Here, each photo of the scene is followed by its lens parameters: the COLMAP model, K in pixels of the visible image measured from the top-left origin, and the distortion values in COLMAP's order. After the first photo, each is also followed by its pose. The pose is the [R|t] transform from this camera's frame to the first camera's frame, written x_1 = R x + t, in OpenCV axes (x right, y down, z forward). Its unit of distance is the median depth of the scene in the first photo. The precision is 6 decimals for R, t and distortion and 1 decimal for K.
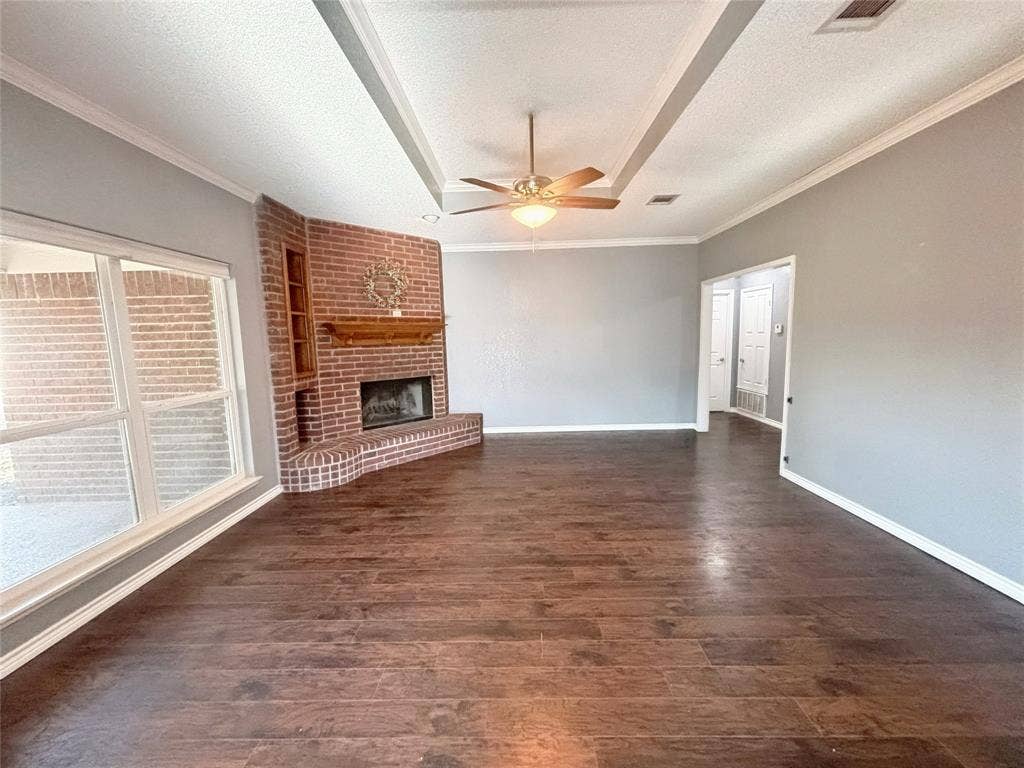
lens RADIAL K [[416.0, 0, 512.0], [0, 416.0, 384.0], [0, 0, 1]] dist [0.000021, -0.000055]
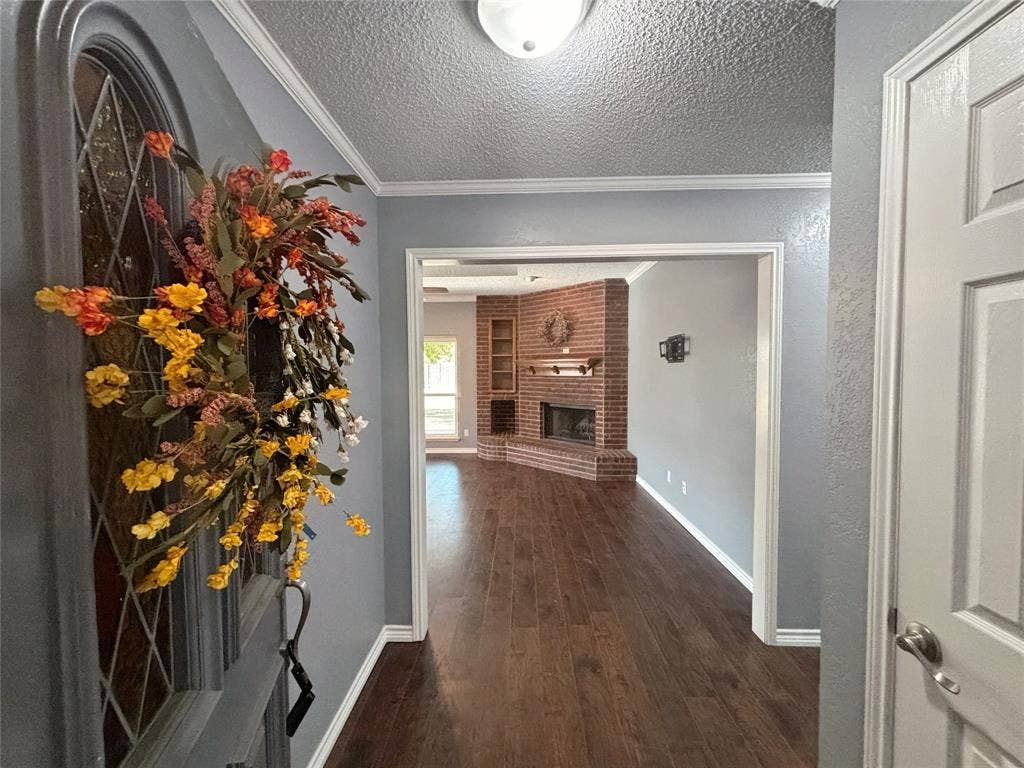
lens RADIAL K [[416.0, 0, 512.0], [0, 416.0, 384.0], [0, 0, 1]] dist [0.000021, -0.000055]
pose [[-0.015416, 0.056384, -0.998290, 1.231601], [-0.107048, 0.992577, 0.057714, -0.160441], [0.994134, 0.107755, -0.009266, 1.107522]]
